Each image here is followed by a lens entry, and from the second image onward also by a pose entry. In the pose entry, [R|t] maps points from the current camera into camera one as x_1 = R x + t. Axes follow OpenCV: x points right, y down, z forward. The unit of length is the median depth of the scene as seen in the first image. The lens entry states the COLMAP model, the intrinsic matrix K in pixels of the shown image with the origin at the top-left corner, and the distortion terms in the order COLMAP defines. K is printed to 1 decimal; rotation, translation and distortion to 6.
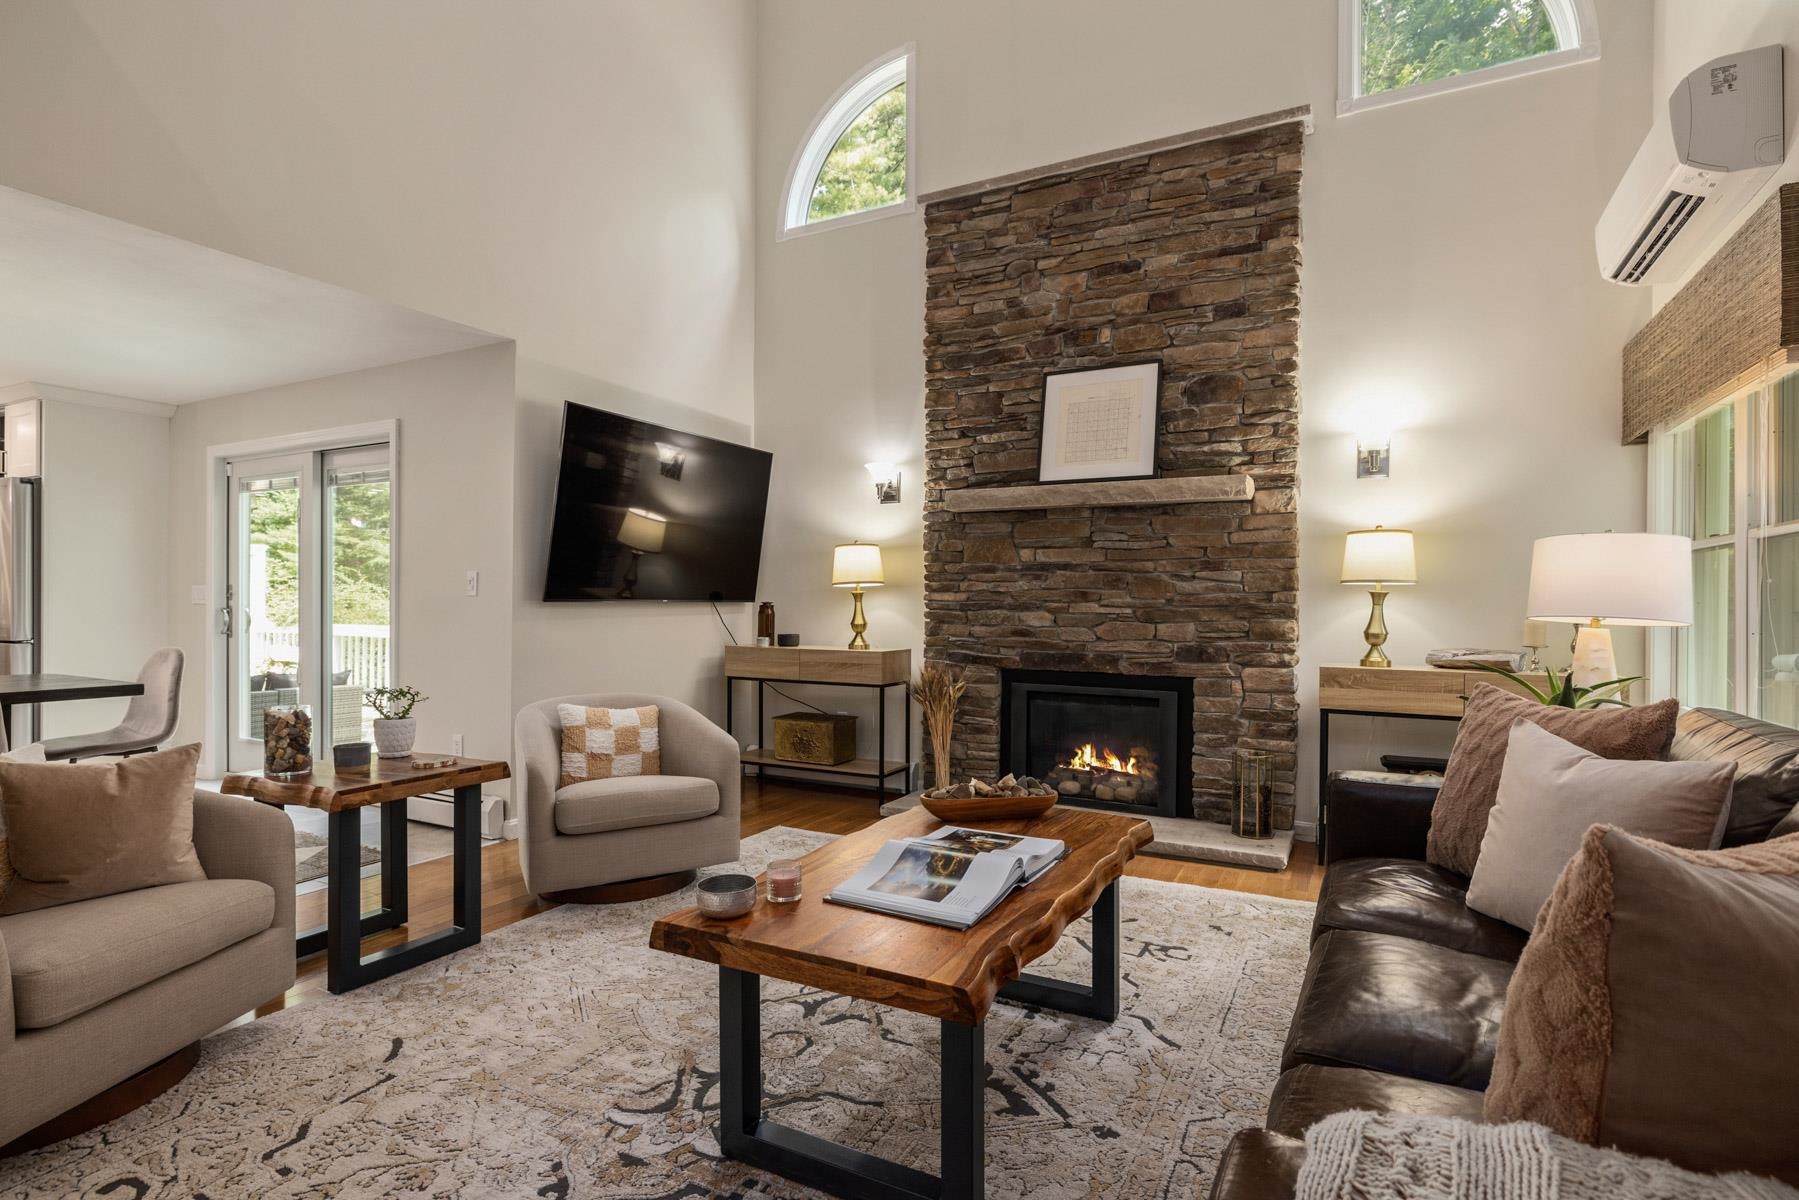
lens RADIAL K [[880.6, 0, 902.7], [0, 880.6, 605.3], [0, 0, 1]] dist [-0.001110, 0.002226]
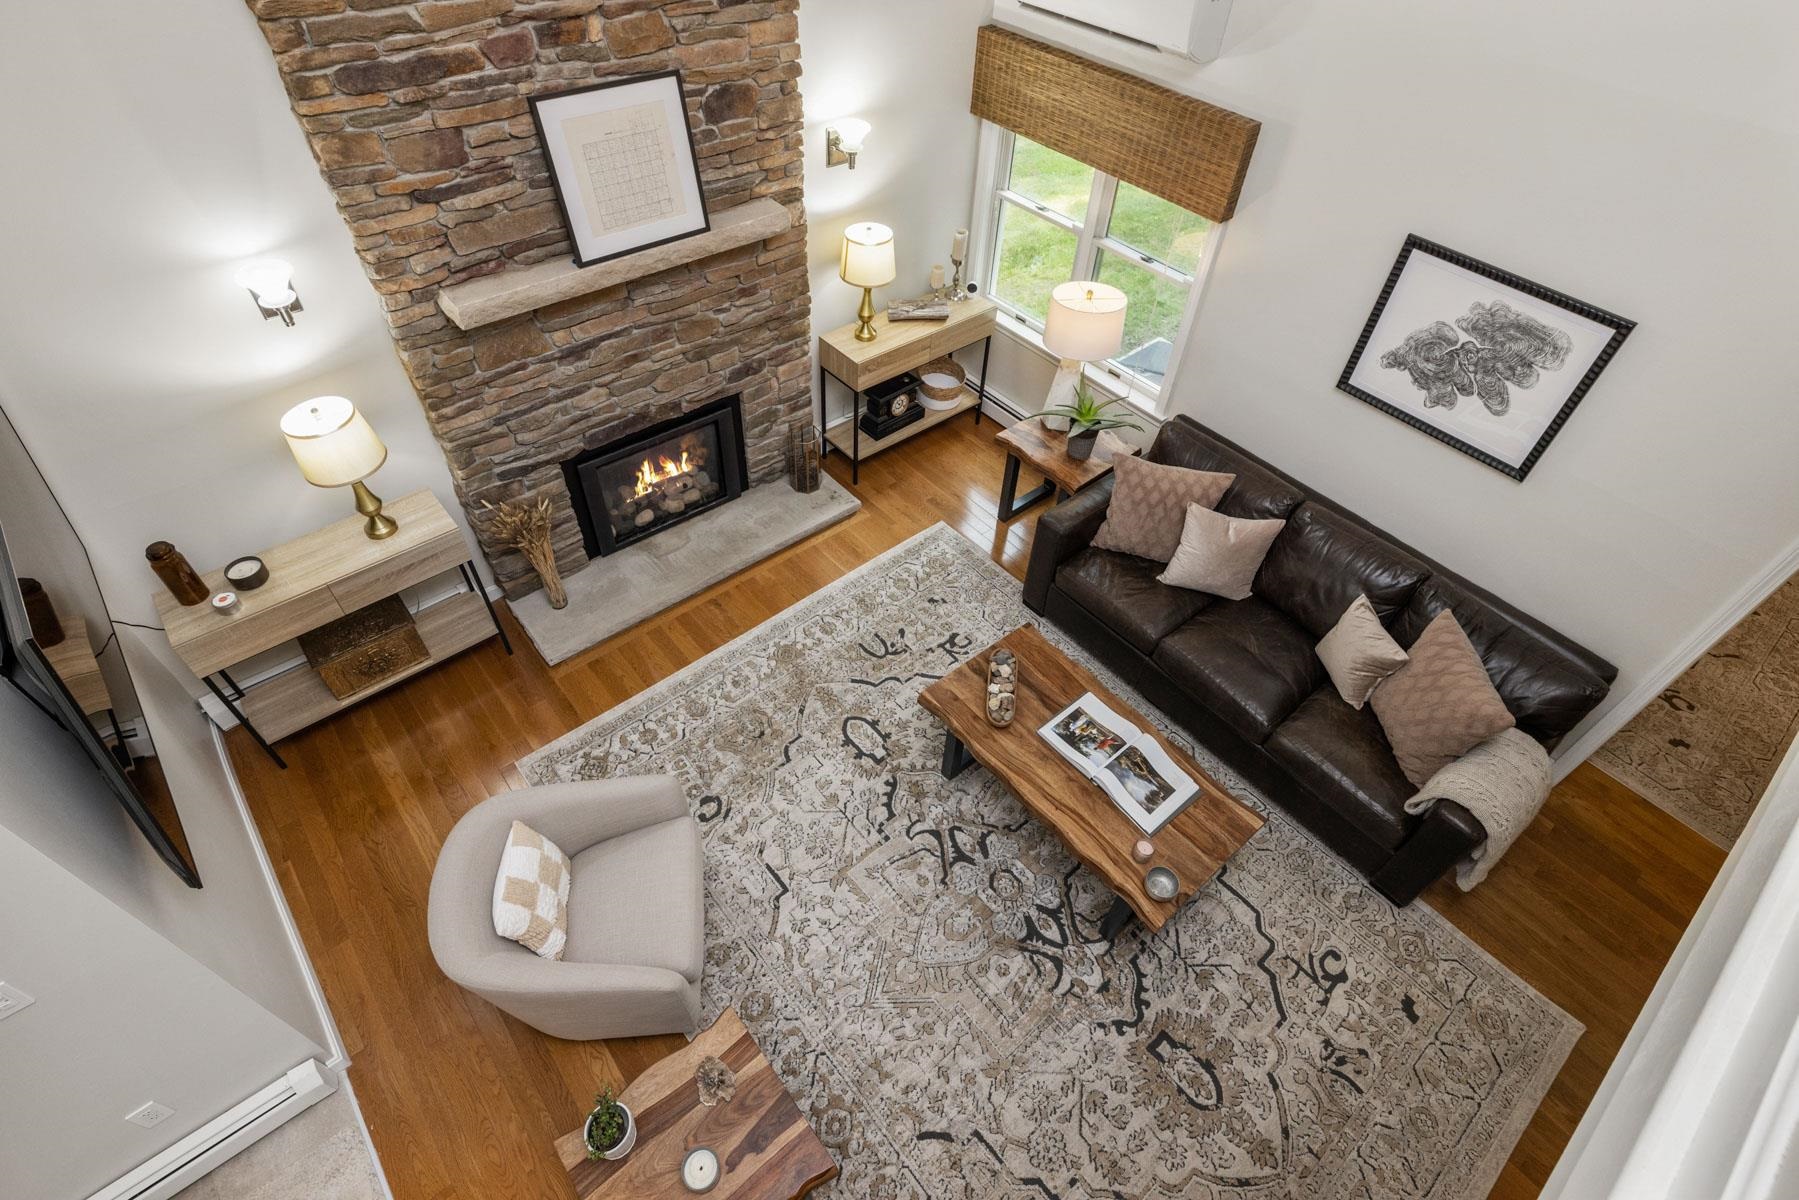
lens RADIAL K [[870.9, 0, 889.7], [0, 870.9, 587.2], [0, 0, 1]] dist [-0.001285, 0.000881]
pose [[0.383463, -0.663766, 0.642161, -0.816408], [-0.026896, 0.686992, 0.726167, -0.968886], [-0.923164, -0.295730, 0.245584, 0.884848]]
